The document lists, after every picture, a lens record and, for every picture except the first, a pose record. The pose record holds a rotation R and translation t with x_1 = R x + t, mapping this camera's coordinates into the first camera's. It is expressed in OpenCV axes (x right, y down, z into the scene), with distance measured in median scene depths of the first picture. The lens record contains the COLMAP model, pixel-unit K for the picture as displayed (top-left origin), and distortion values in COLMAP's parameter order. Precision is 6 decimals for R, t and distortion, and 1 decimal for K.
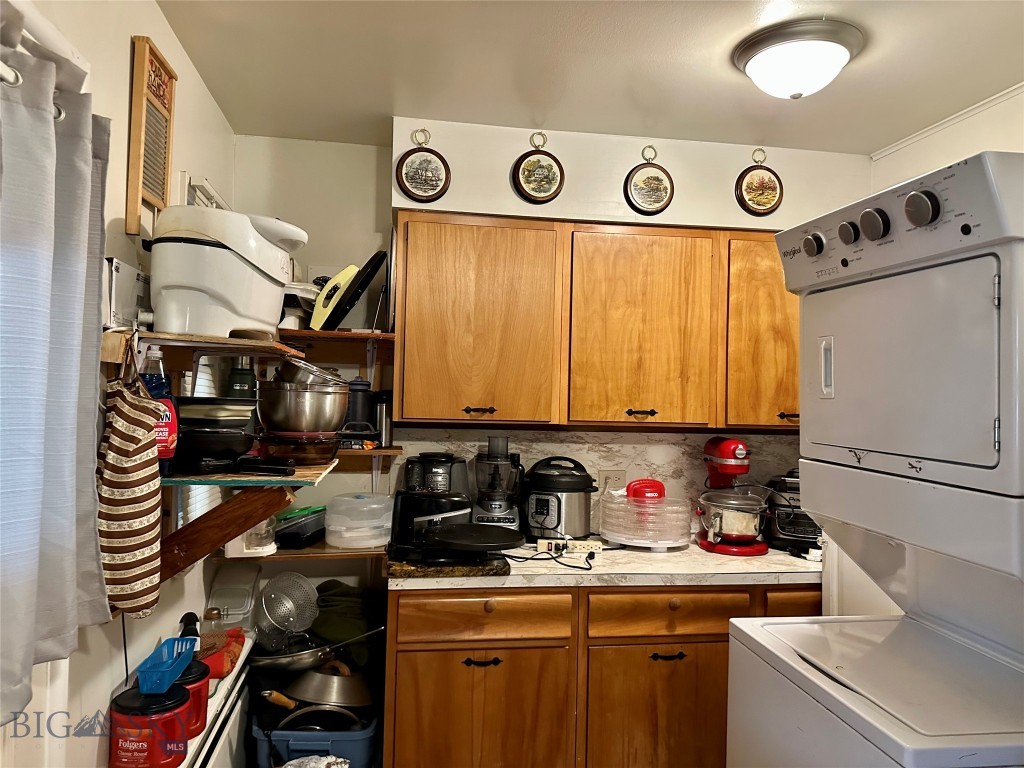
lens RADIAL K [[716.0, 0, 507.2], [0, 716.0, 374.6], [0, 0, 1]] dist [0.110058, -0.180450]
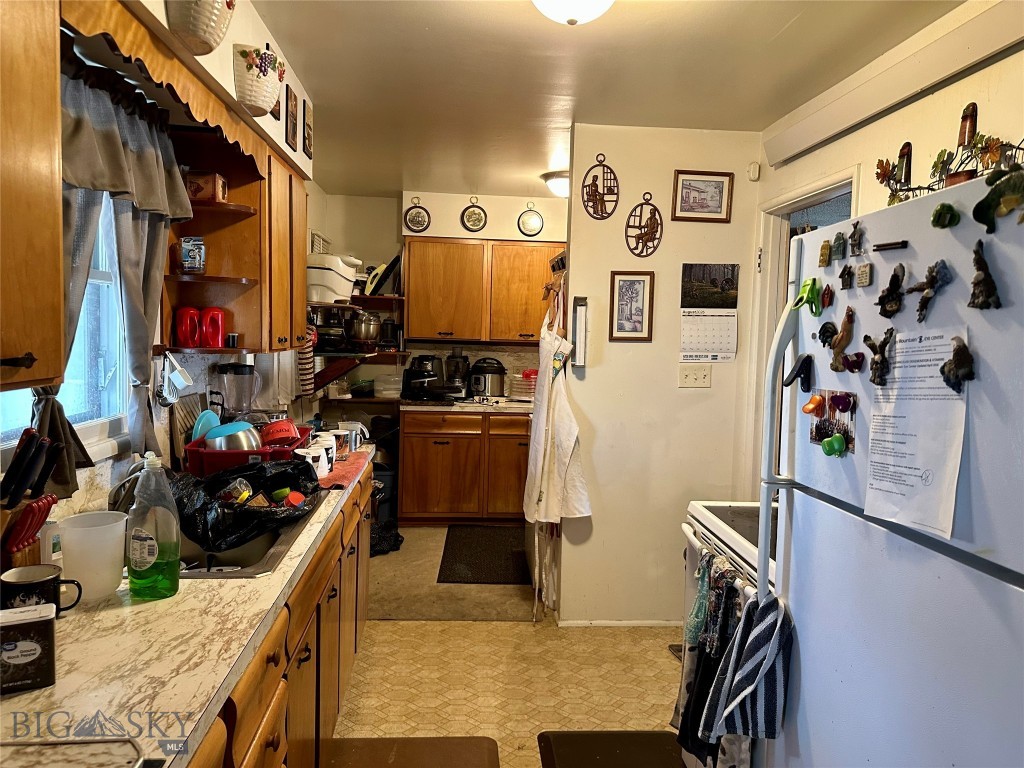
lens RADIAL K [[716.0, 0, 507.2], [0, 716.0, 374.6], [0, 0, 1]] dist [0.110058, -0.180450]
pose [[0.996361, 0.009304, -0.084720, 0.322007], [-0.002006, 0.996308, 0.085824, -0.010790], [0.085206, -0.085342, 0.992702, -1.073620]]
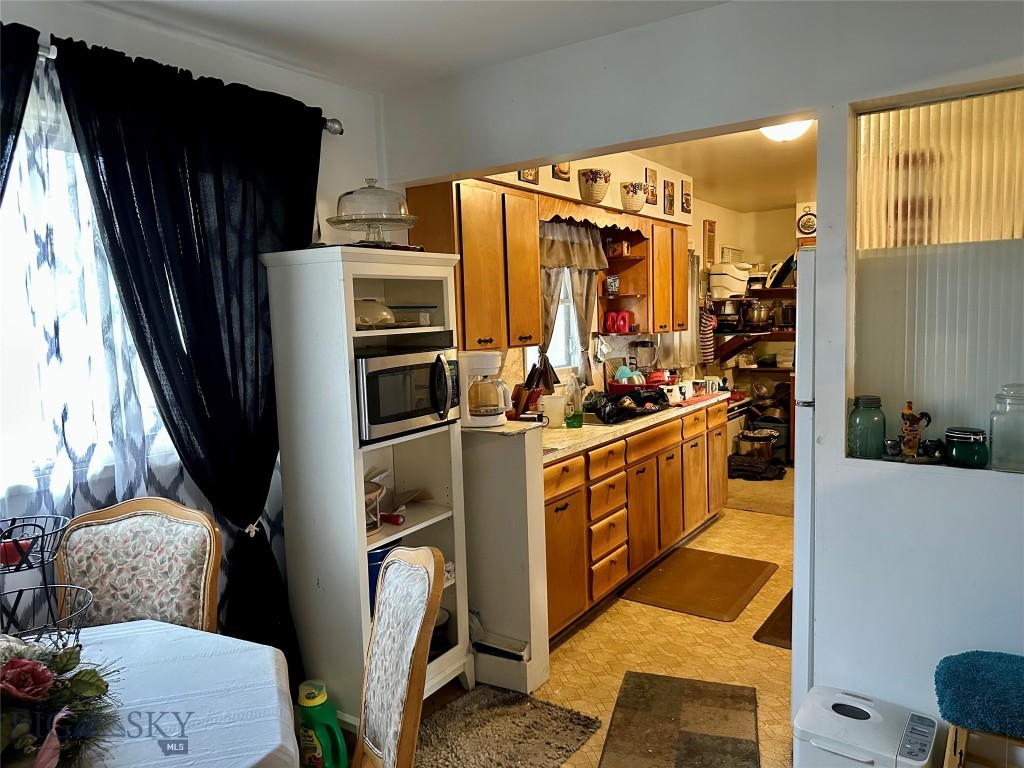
lens RADIAL K [[716.0, 0, 507.2], [0, 716.0, 374.6], [0, 0, 1]] dist [0.110058, -0.180450]
pose [[0.723391, 0.011498, -0.690343, 0.916635], [0.064726, 0.994329, 0.084386, -0.029778], [0.687398, -0.105727, 0.718544, -1.686740]]
